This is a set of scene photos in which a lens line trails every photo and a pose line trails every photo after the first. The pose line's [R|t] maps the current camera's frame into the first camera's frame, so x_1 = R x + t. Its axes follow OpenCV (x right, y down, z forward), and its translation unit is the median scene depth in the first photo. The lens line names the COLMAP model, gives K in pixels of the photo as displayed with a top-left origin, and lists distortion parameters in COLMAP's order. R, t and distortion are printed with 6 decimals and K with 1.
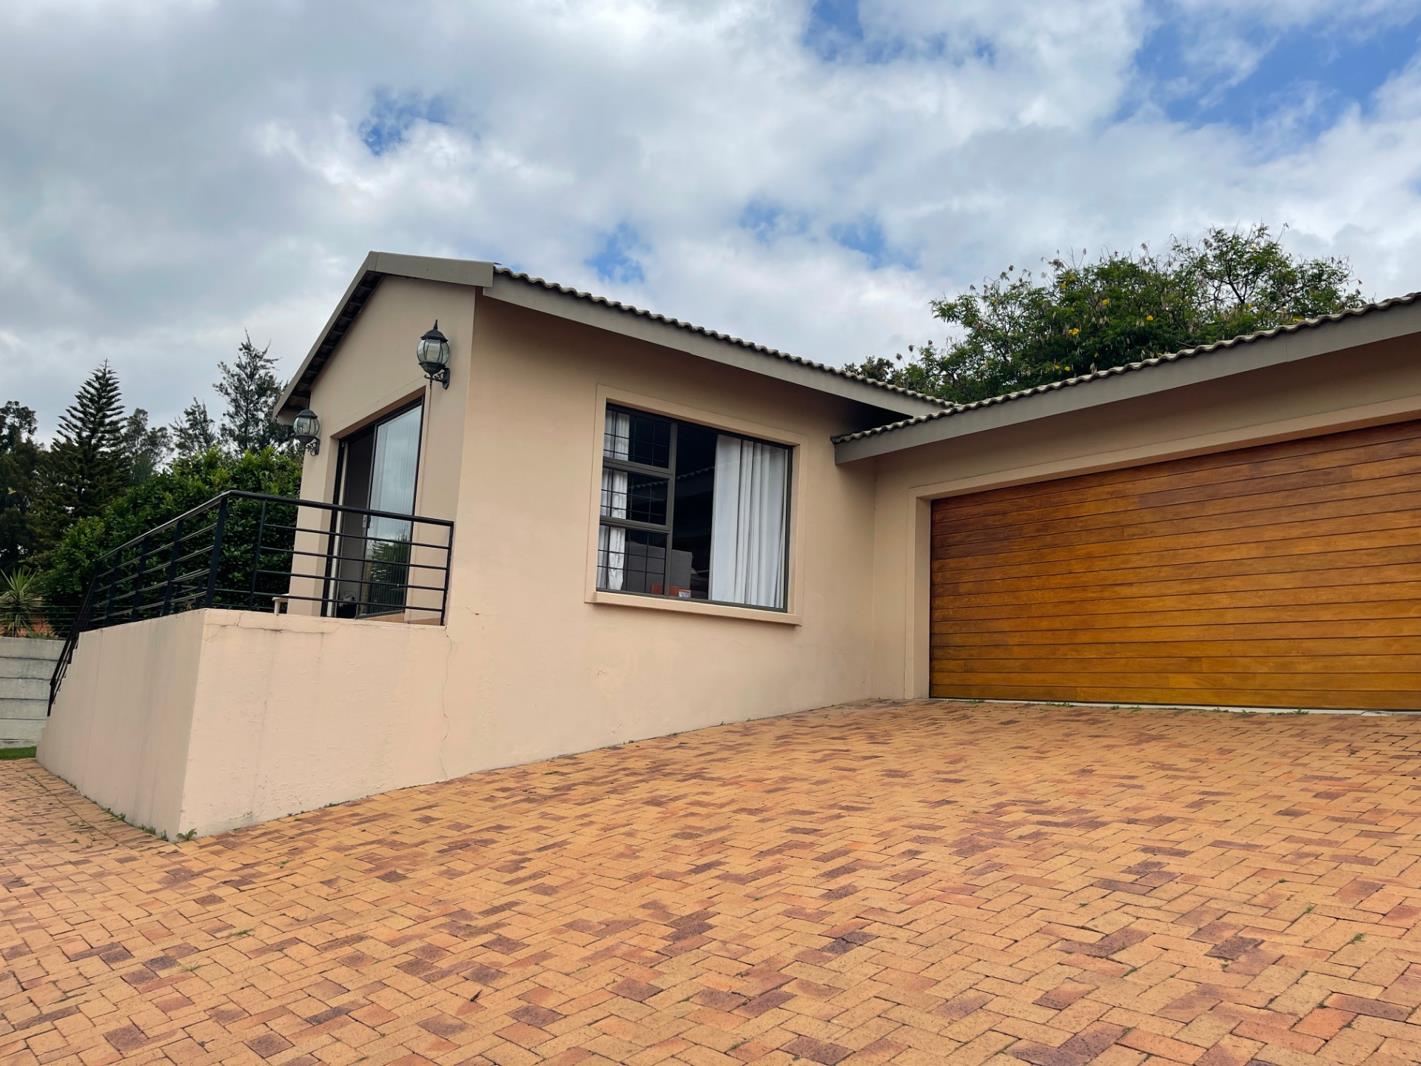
lens RADIAL K [[1076.1, 0, 716.4], [0, 1076.1, 532.9], [0, 0, 1]] dist [0.019175, -0.001994]
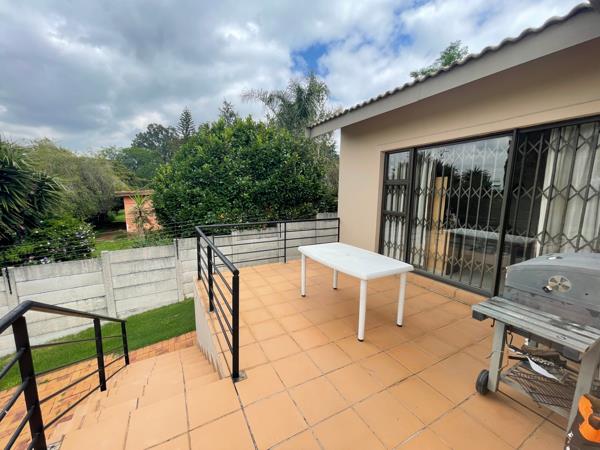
lens RADIAL K [[241.4, 0, 297.6], [0, 241.4, 228.7], [0, 0, 1]] dist [0.003684, 0.000128]
pose [[0.987074, -0.012644, -0.159768, -0.513503], [0.060766, 0.951975, 0.300085, -0.032296], [0.148301, -0.305915, 0.940438, 1.084303]]
